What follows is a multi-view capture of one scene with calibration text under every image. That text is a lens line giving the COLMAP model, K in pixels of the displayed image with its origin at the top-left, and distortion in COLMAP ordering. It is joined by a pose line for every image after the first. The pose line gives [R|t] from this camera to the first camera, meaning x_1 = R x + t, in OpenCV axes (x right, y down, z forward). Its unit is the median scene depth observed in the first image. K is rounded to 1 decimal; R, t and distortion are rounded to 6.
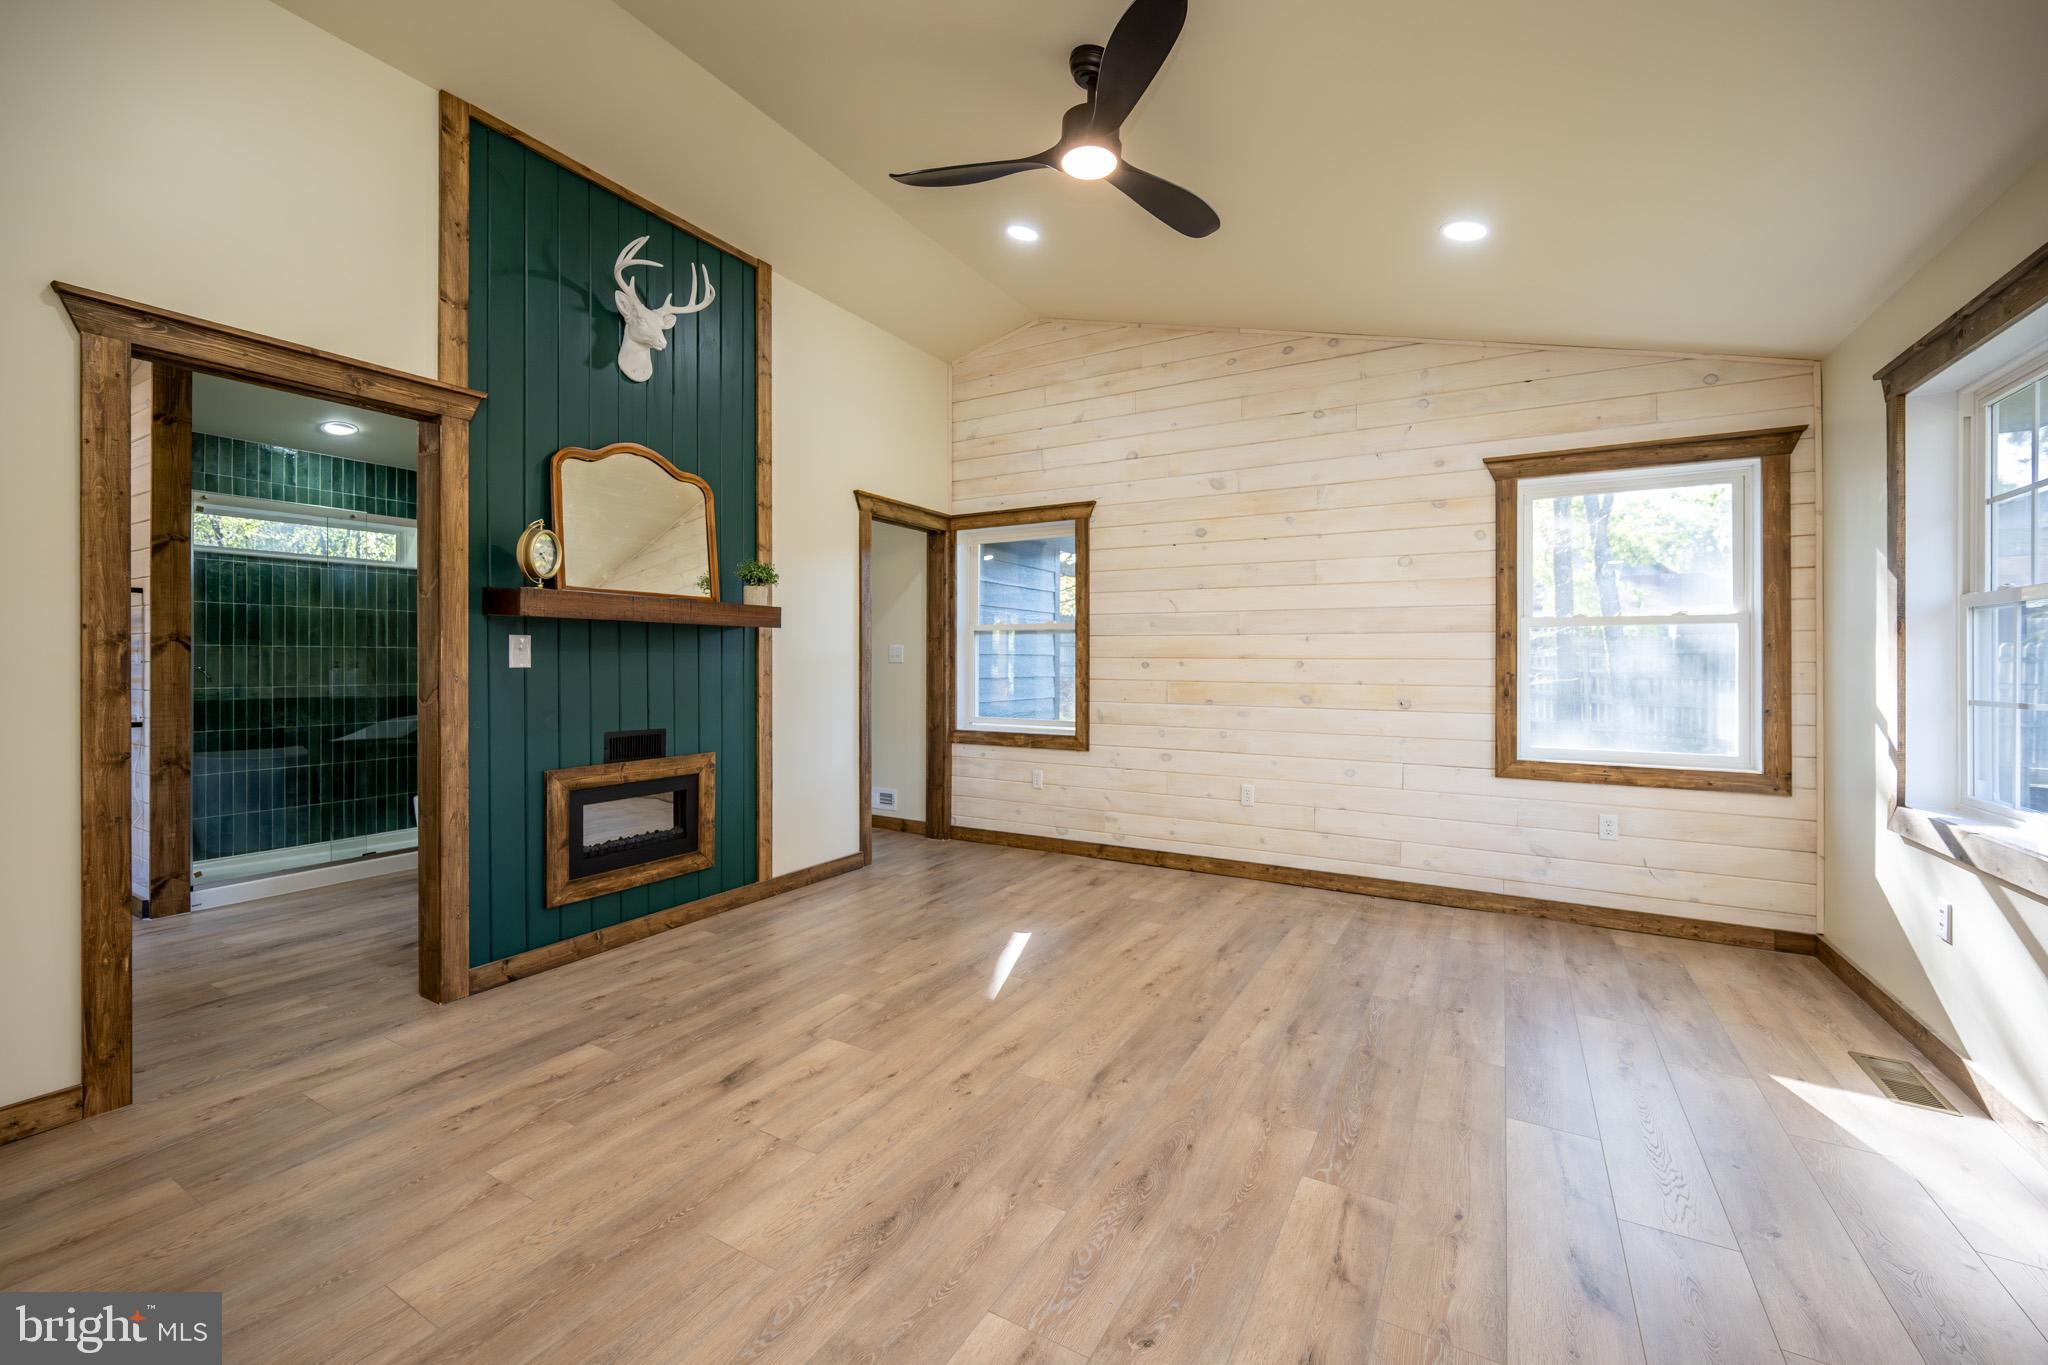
lens RADIAL K [[830.7, 0, 1021.7], [0, 830.7, 667.1], [0, 0, 1]] dist [-0.000432, -0.000154]
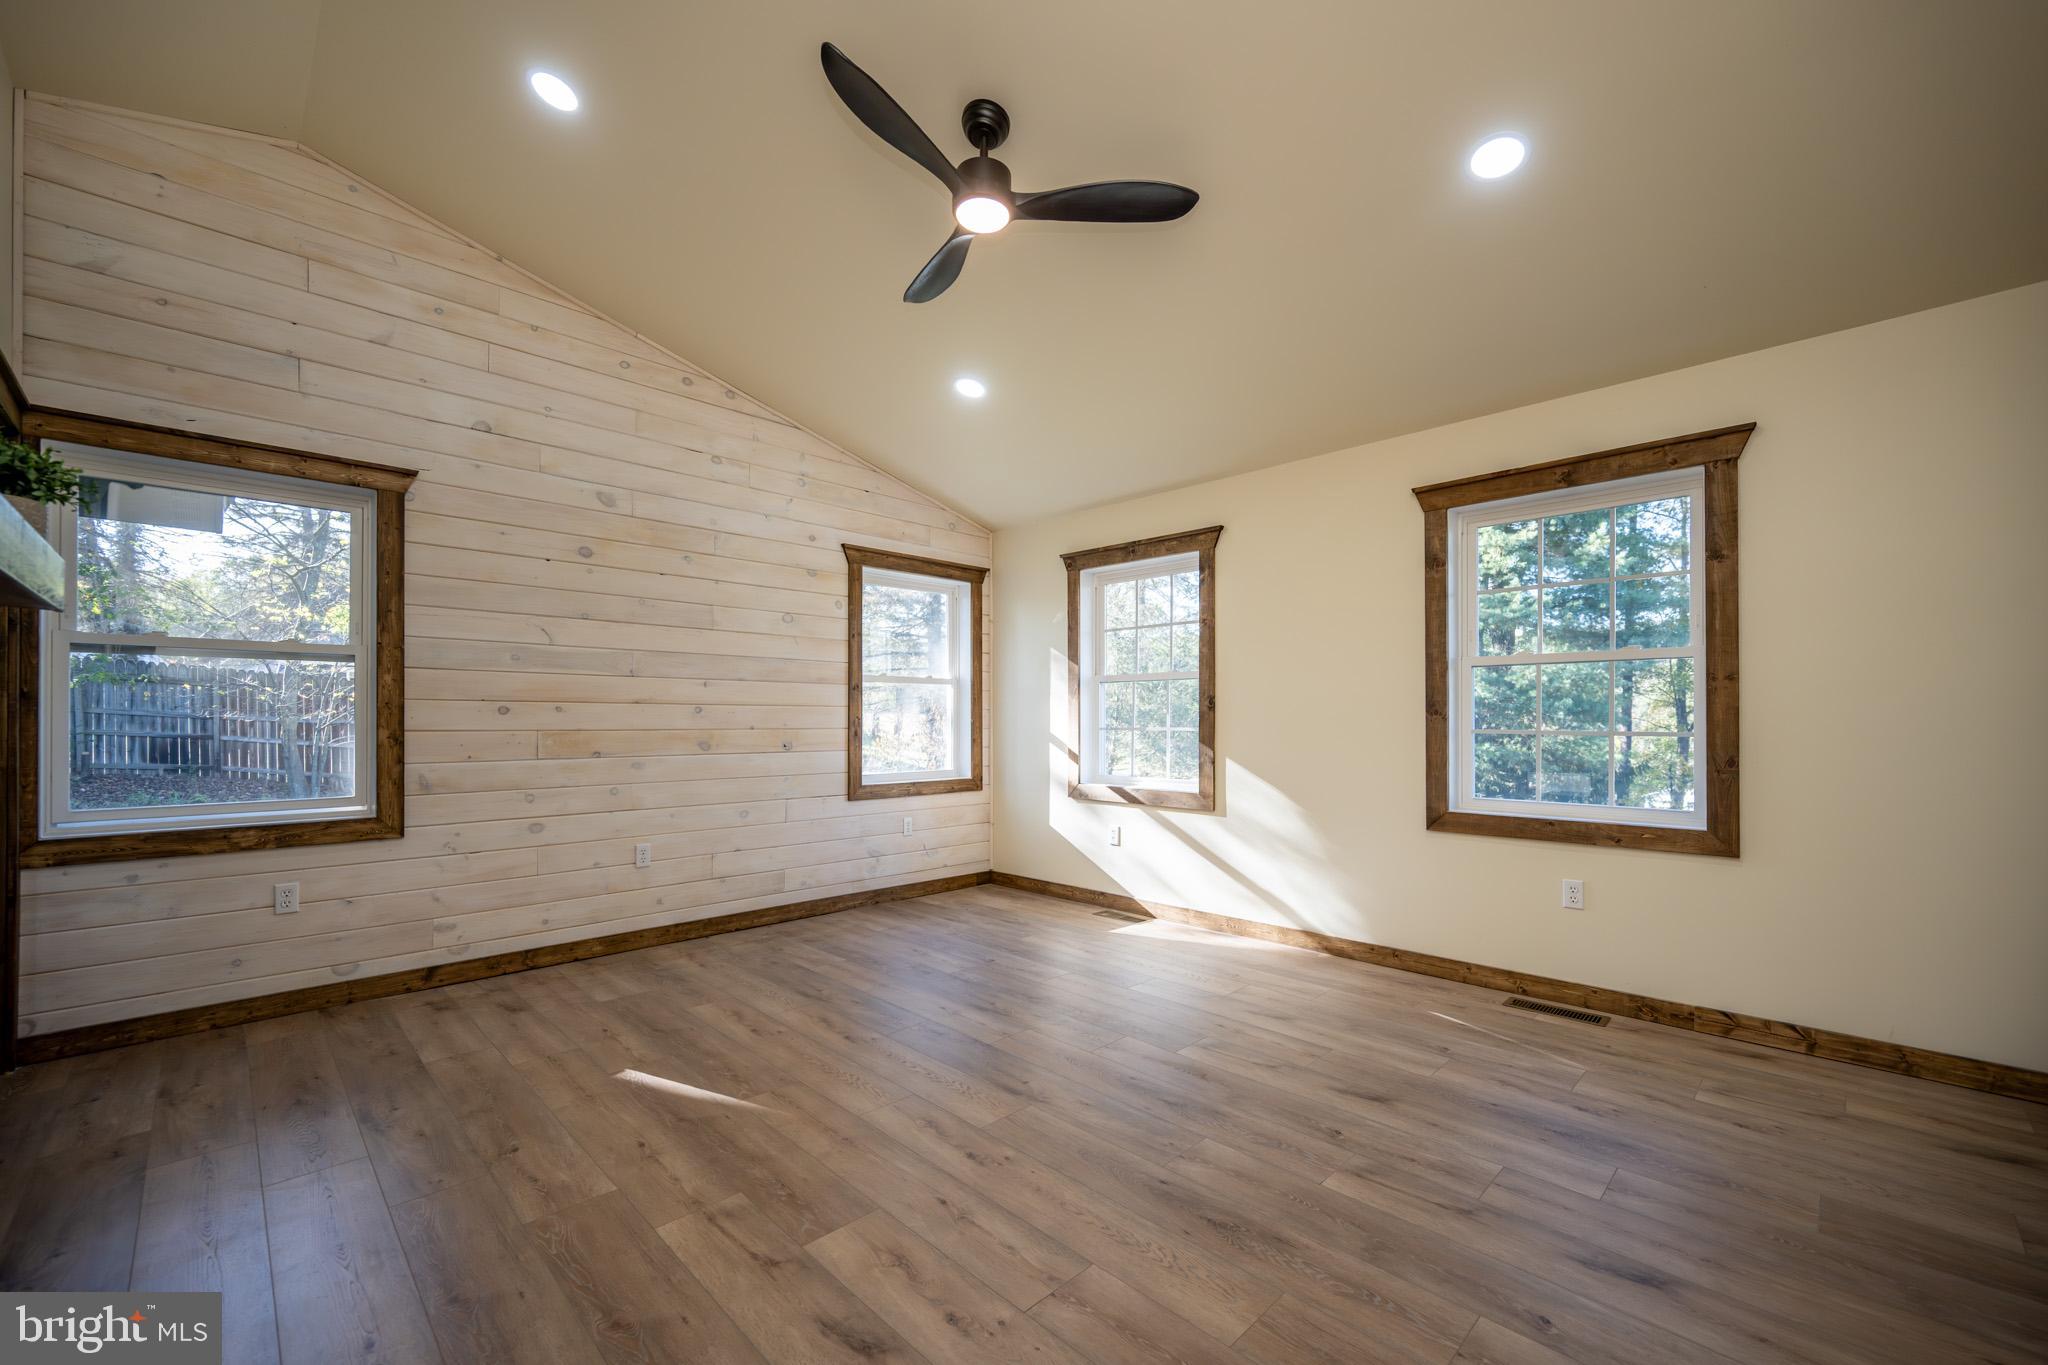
lens RADIAL K [[824.5, 0, 1020.8], [0, 824.5, 719.0], [0, 0, 1]] dist [0.001074, -0.000078]
pose [[0.261807, -0.005107, 0.965107, -0.621114], [0.005478, 0.999978, 0.003805, 0.006903], [-0.965105, 0.004290, 0.261829, 0.477354]]
